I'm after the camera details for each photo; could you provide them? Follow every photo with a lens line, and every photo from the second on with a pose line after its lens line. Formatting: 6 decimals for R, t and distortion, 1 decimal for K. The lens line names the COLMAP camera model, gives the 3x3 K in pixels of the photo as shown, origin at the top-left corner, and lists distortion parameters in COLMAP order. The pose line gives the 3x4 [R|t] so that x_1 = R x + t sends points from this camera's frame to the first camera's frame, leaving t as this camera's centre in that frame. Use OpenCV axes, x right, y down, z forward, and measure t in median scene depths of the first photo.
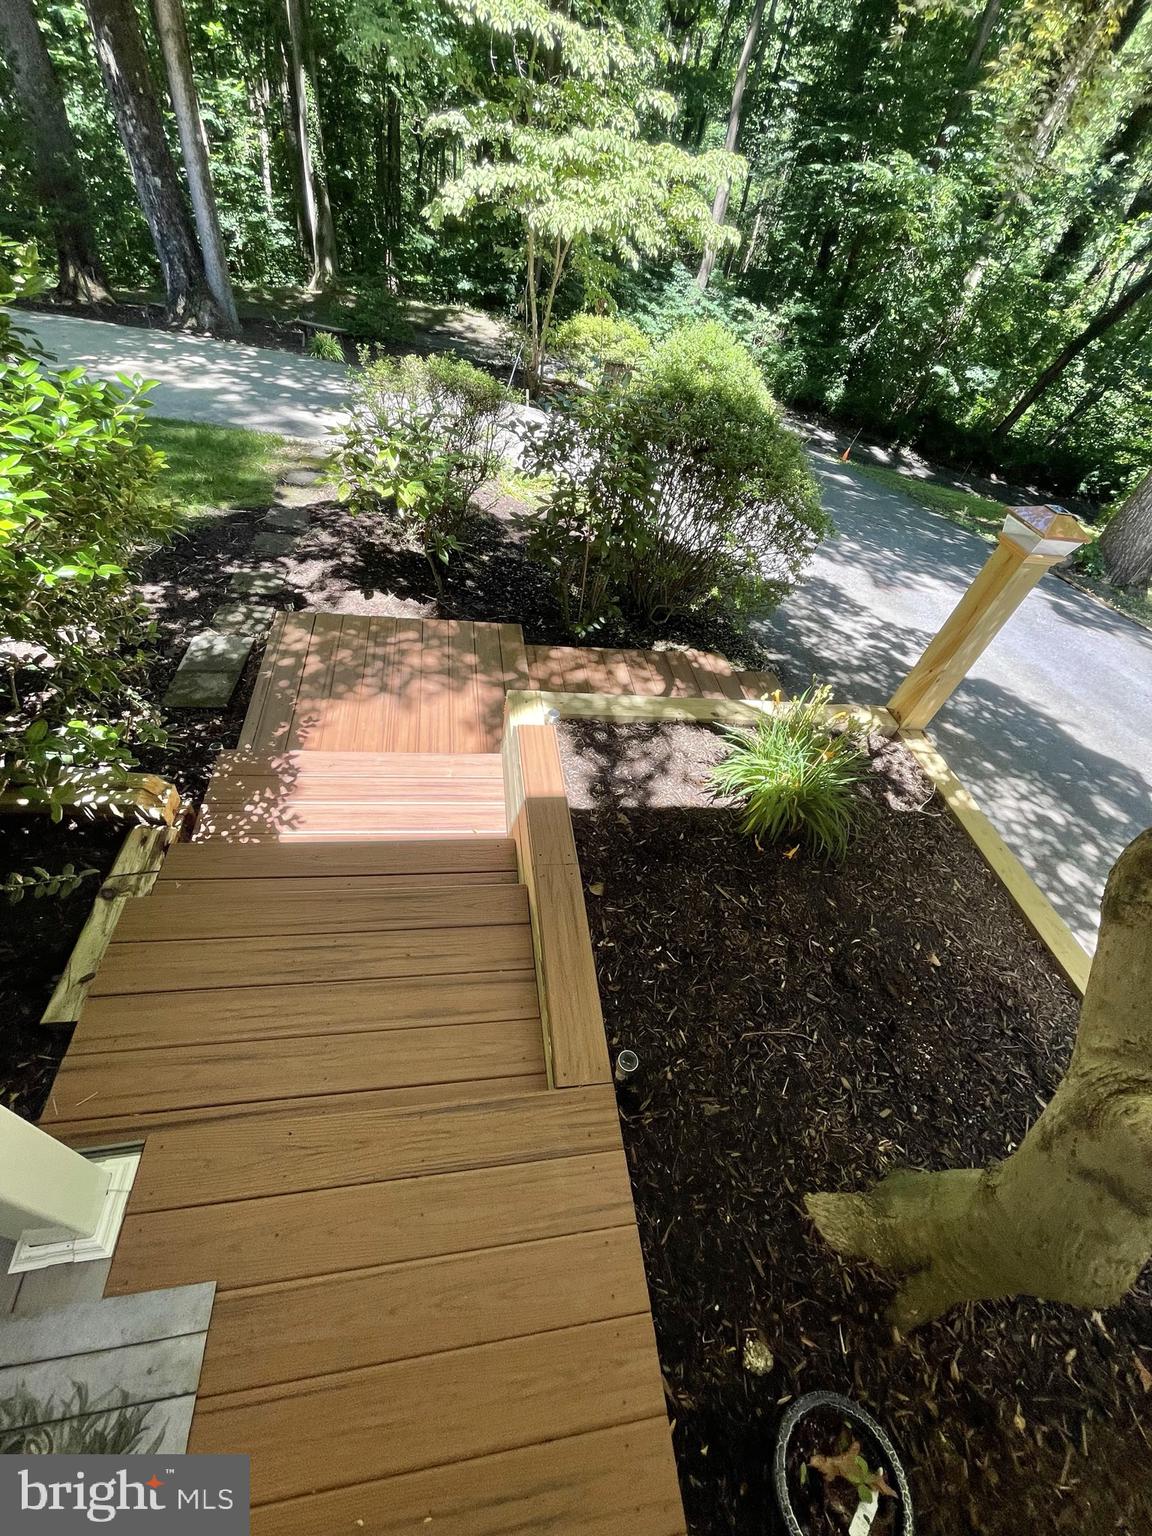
lens RADIAL K [[626.3, 0, 578.3], [0, 626.3, 767.3], [0, 0, 1]] dist [-0.004621, 0.000535]
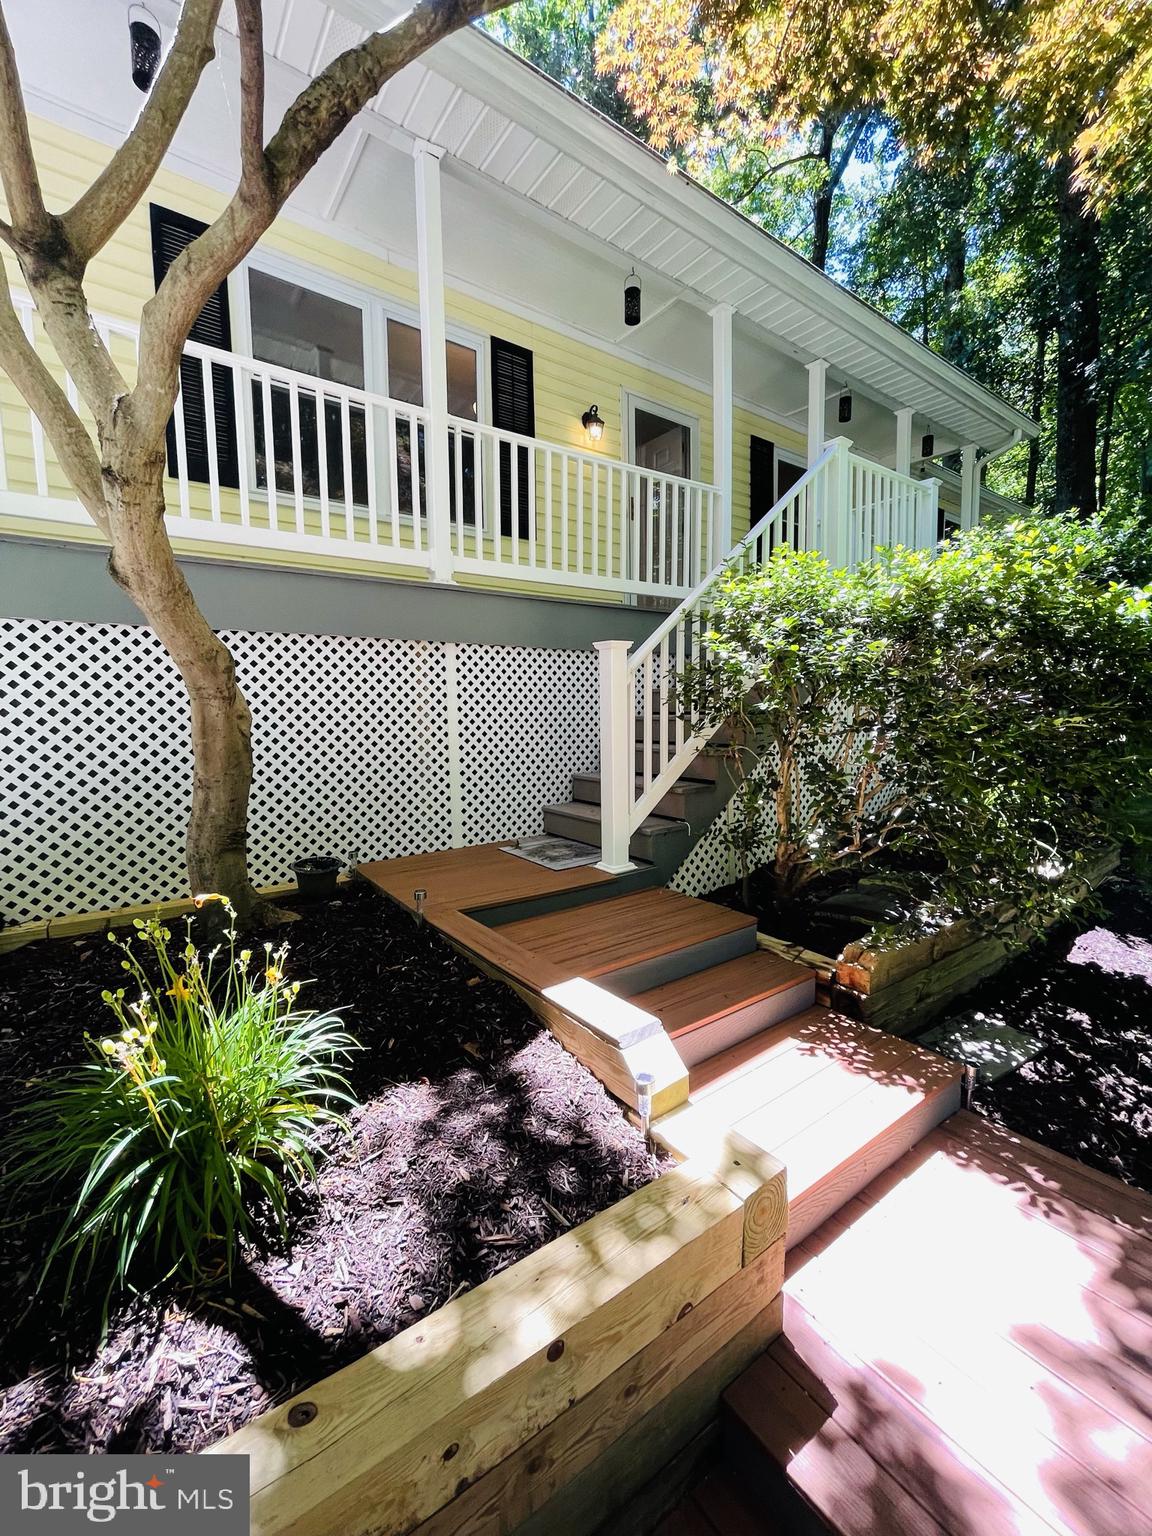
lens RADIAL K [[626.3, 0, 580.3], [0, 626.3, 762.7], [0, 0, 1]] dist [-0.004621, 0.000535]
pose [[-0.875113, -0.125294, -0.467417, 0.322107], [-0.435176, 0.626226, 0.646887, -0.628334], [0.211658, 0.769508, -0.602543, 1.153620]]
